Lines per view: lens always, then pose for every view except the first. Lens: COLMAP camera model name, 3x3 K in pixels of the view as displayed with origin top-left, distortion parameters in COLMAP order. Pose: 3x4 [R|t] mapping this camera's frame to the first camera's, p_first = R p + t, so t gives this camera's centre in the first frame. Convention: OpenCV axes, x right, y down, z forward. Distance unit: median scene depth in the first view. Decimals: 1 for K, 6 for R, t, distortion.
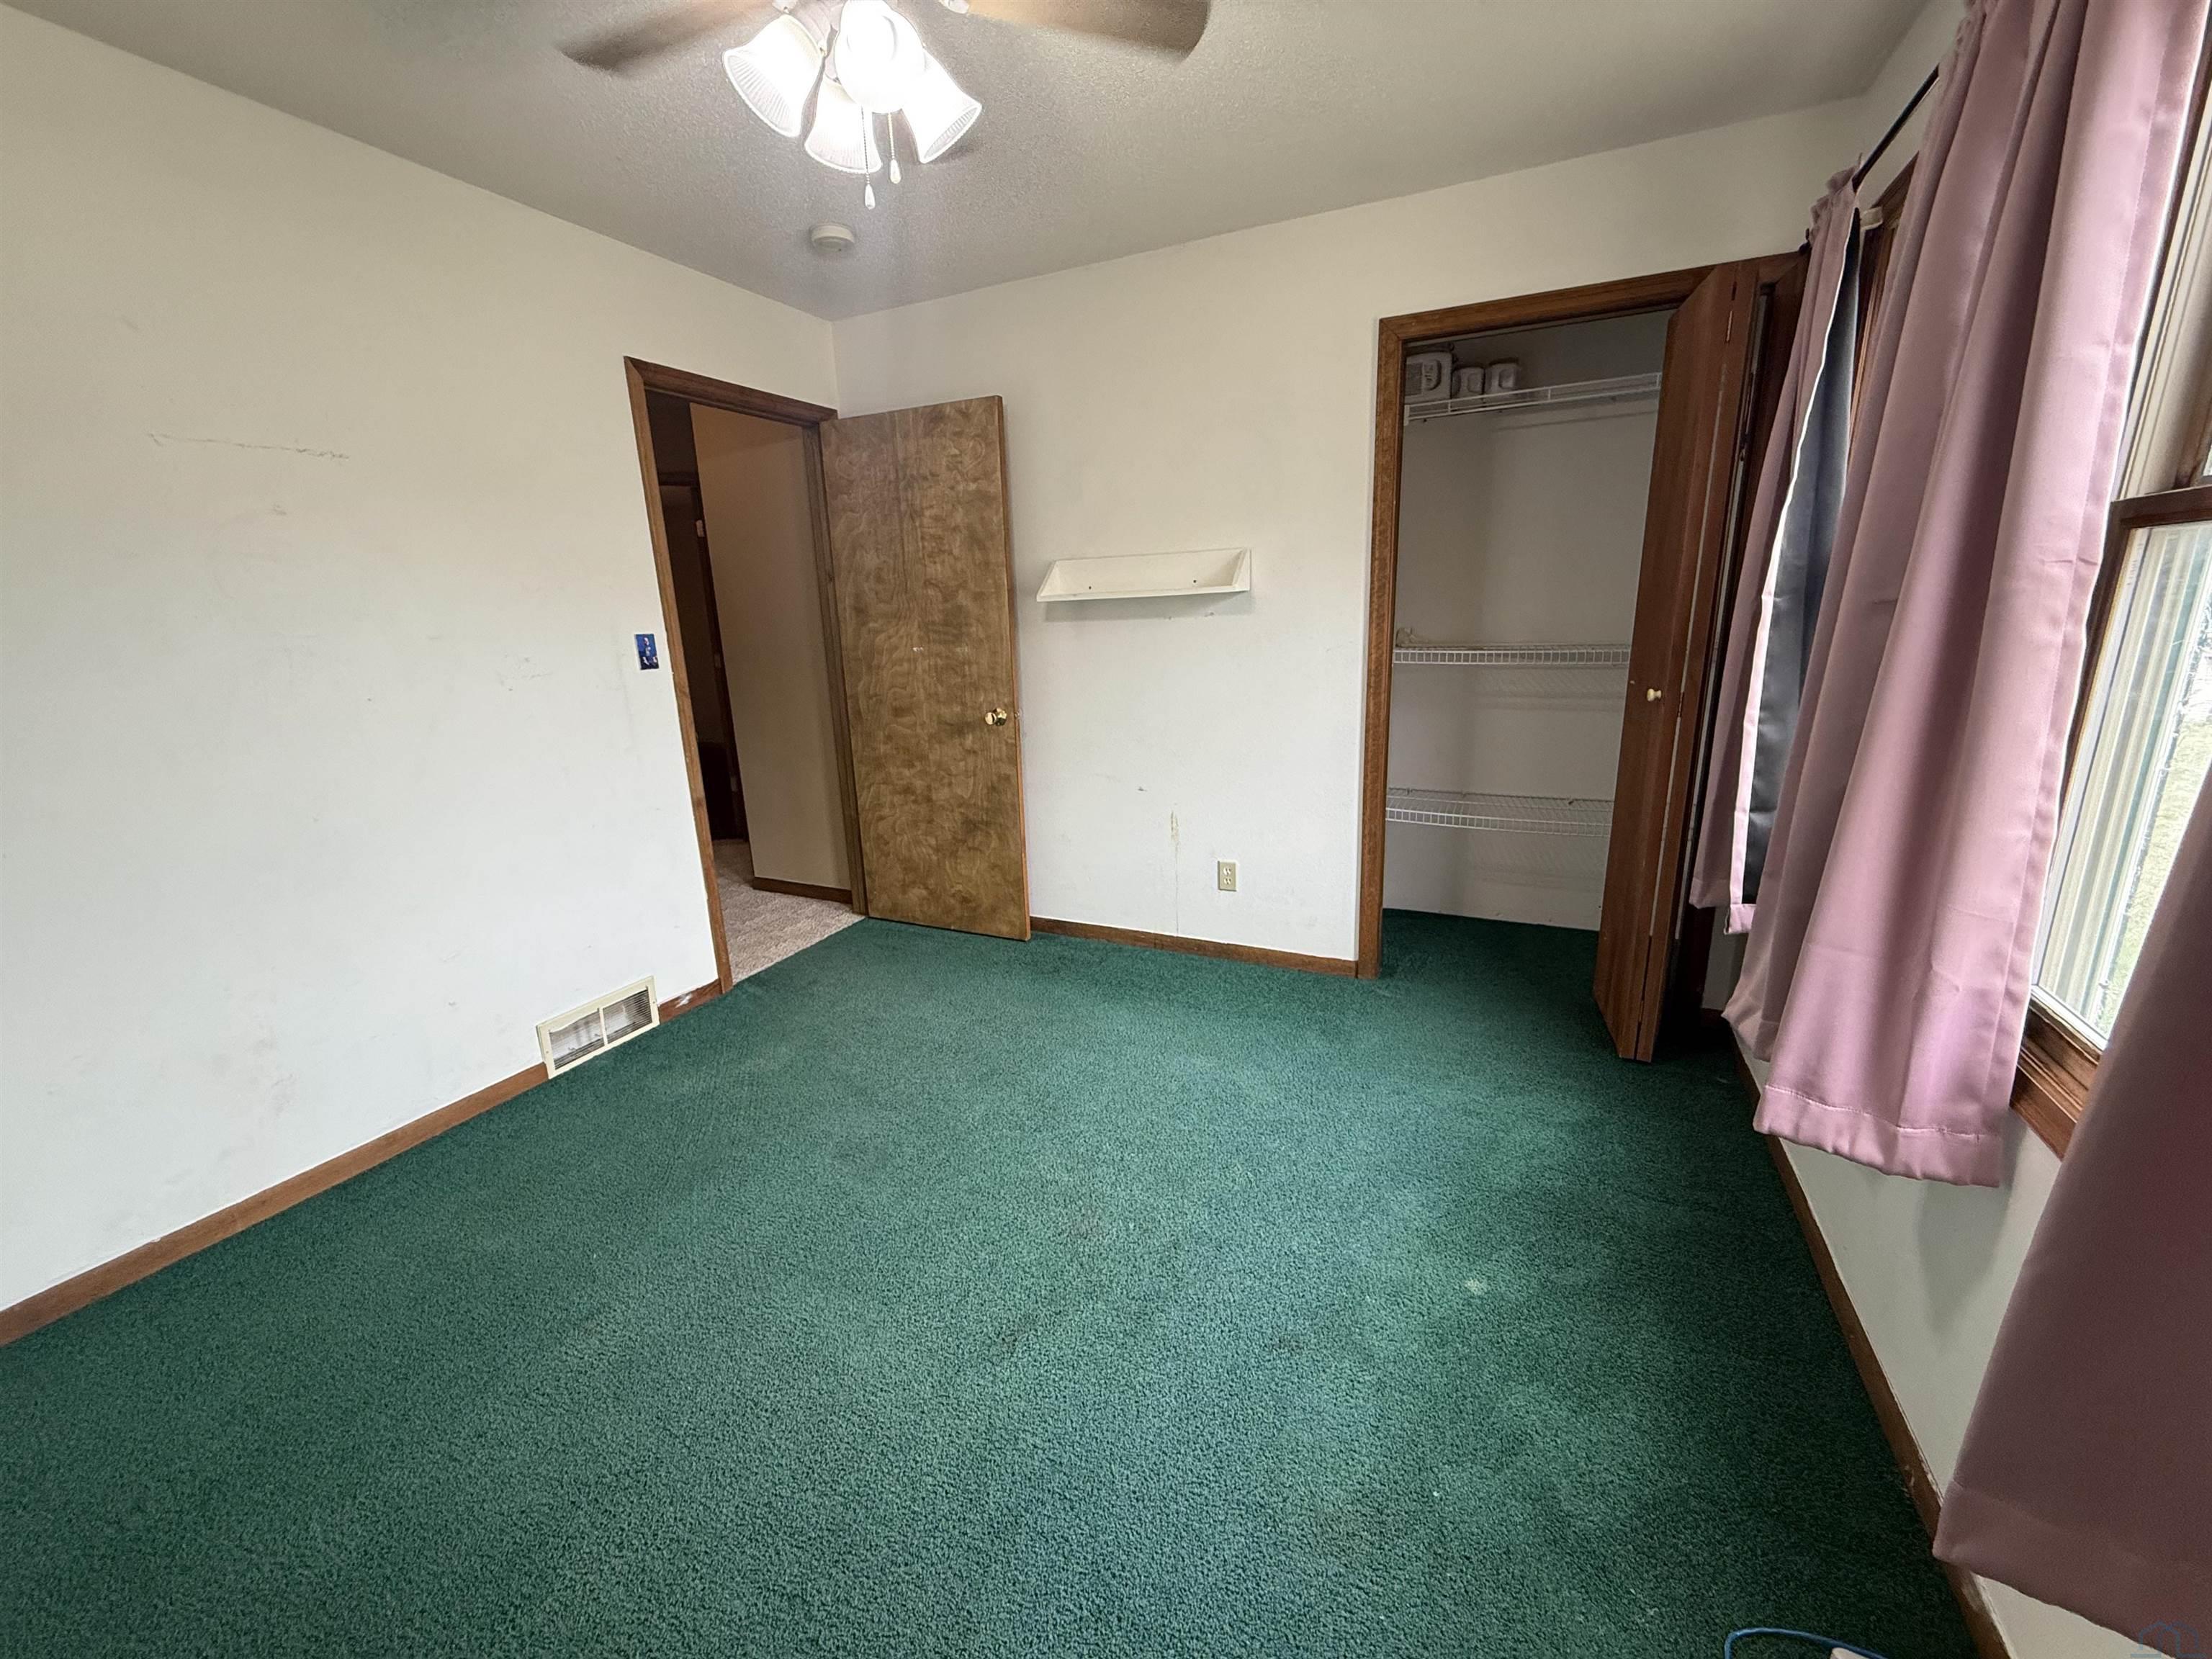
lens RADIAL K [[881.1, 0, 1097.6], [0, 881.1, 829.9], [0, 0, 1]] dist [-0.000231, -0.000525]
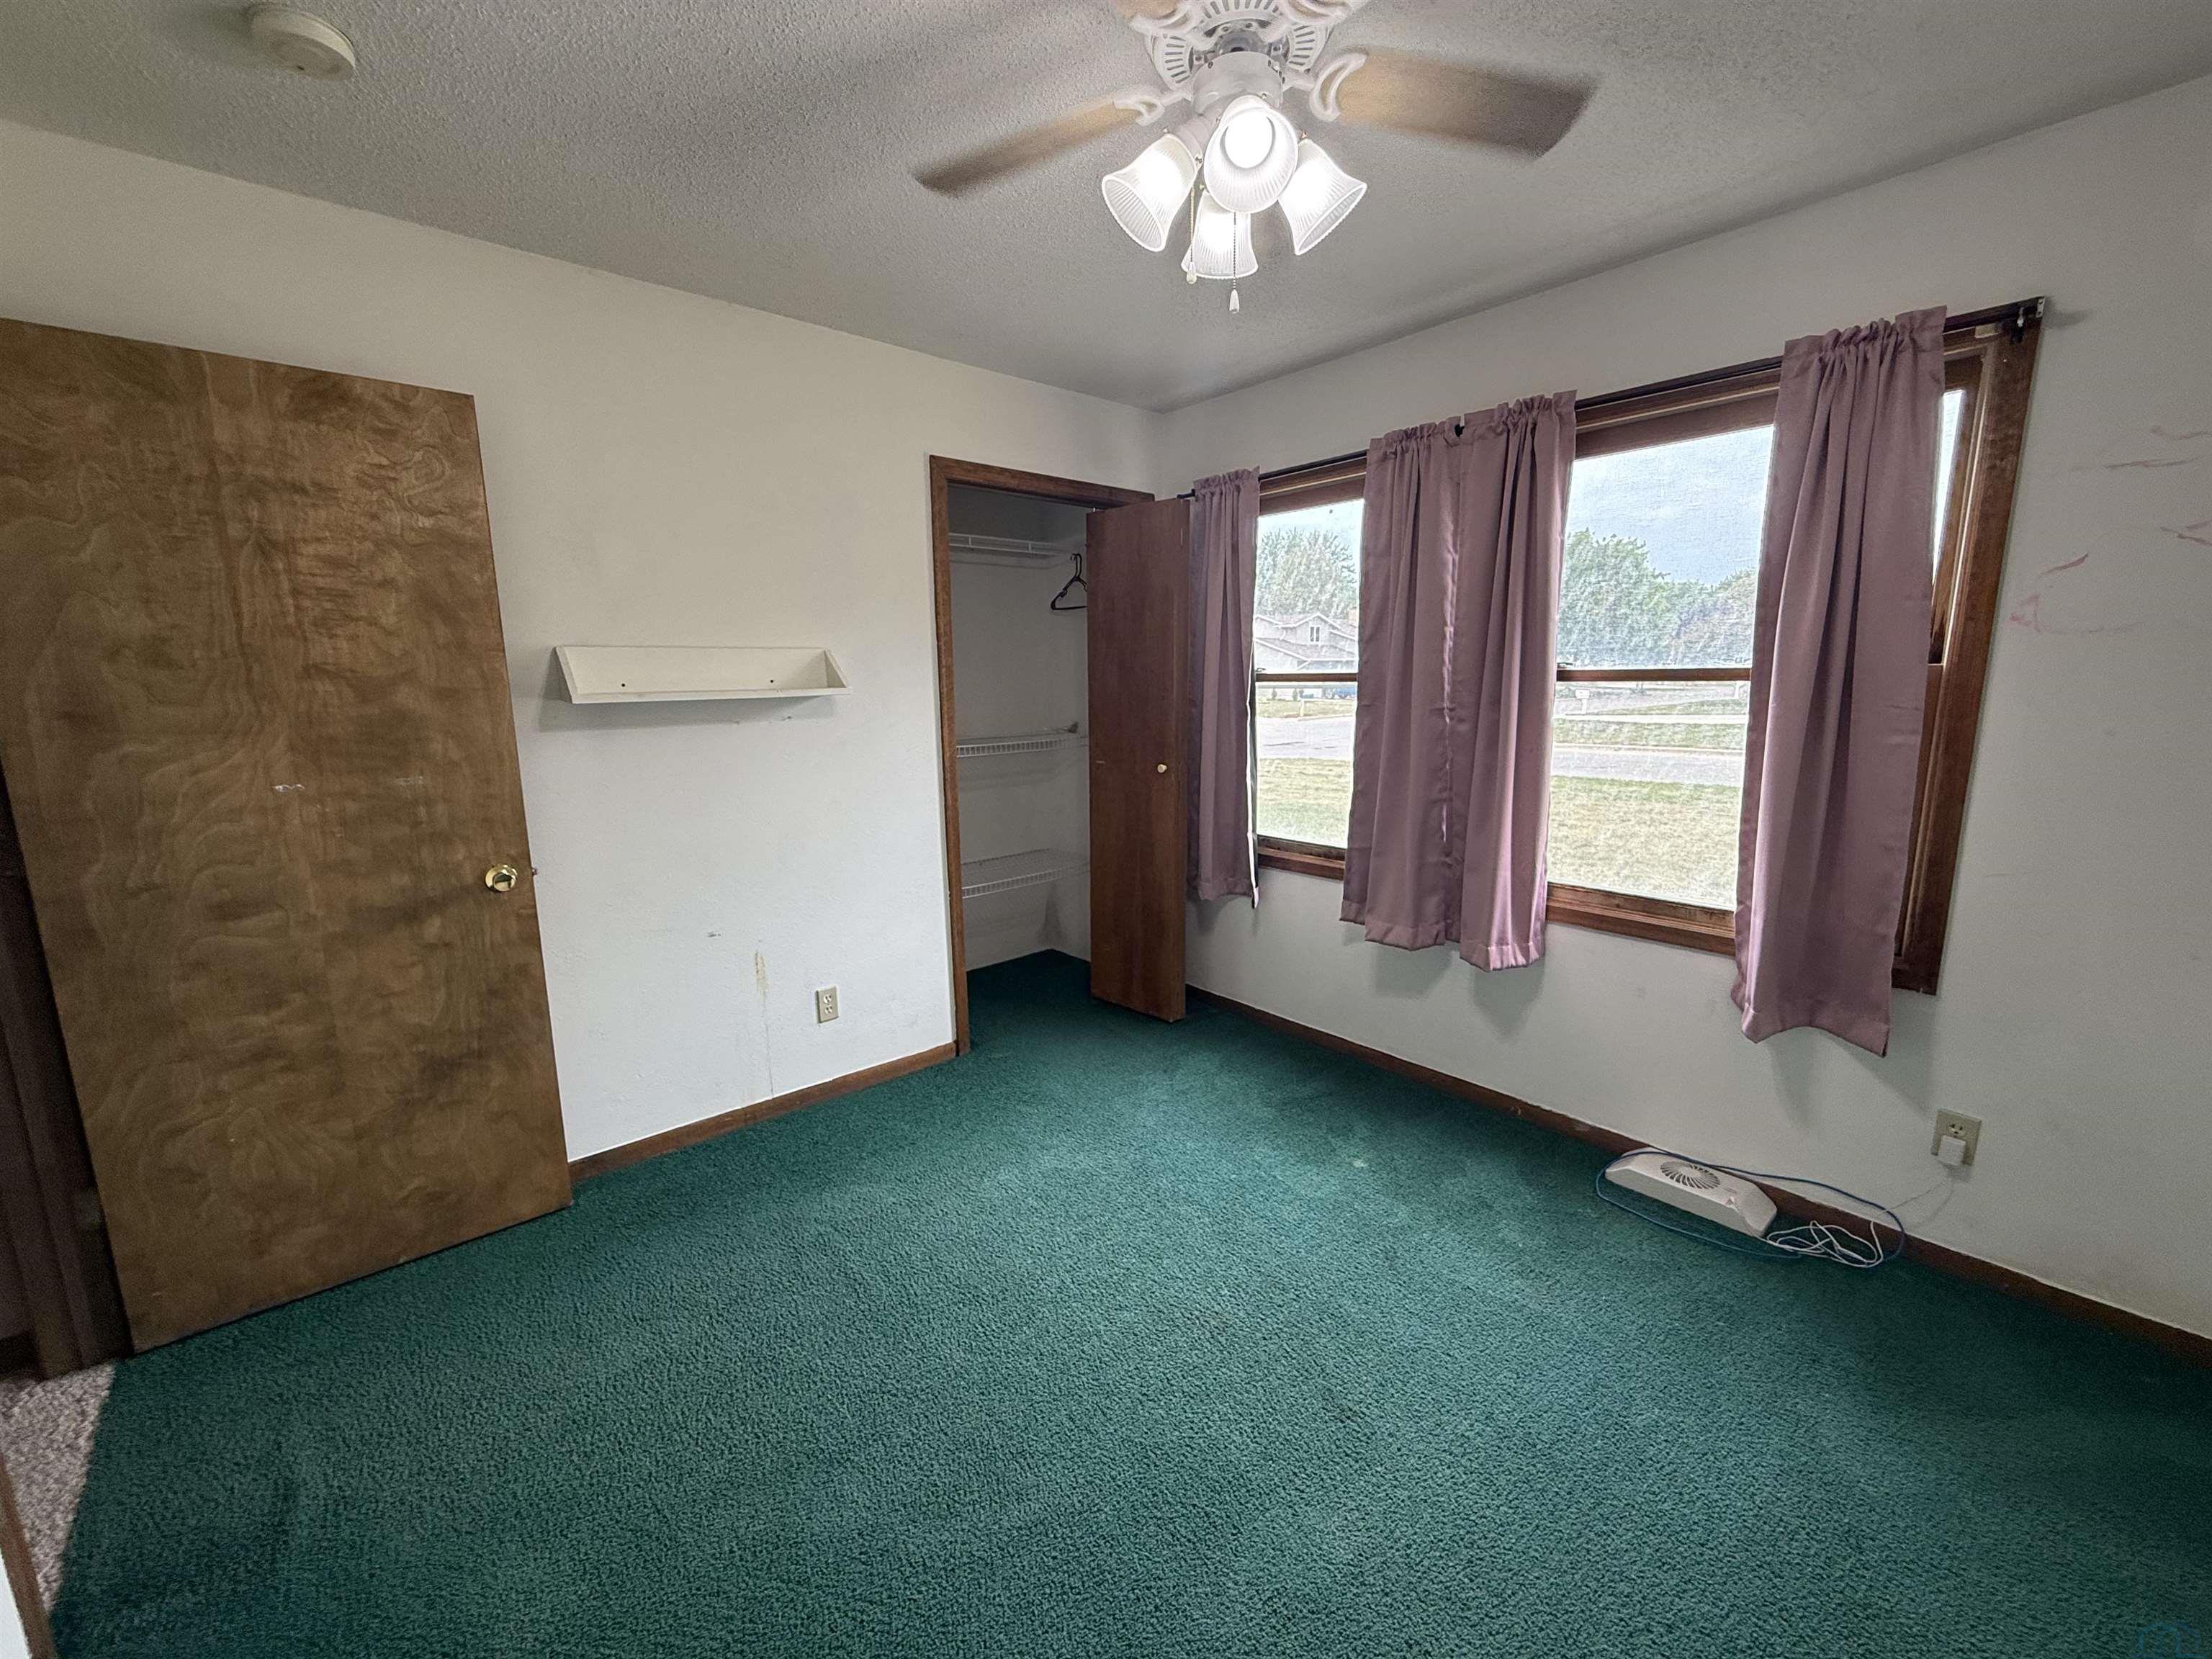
lens RADIAL K [[881.1, 0, 1097.8], [0, 881.1, 831.0], [0, 0, 1]] dist [-0.000231, -0.000525]
pose [[0.403838, -0.130709, 0.905445, -0.515373], [0.222089, 0.974140, 0.041572, -0.092986], [-0.887463, 0.184300, 0.422424, 0.338824]]
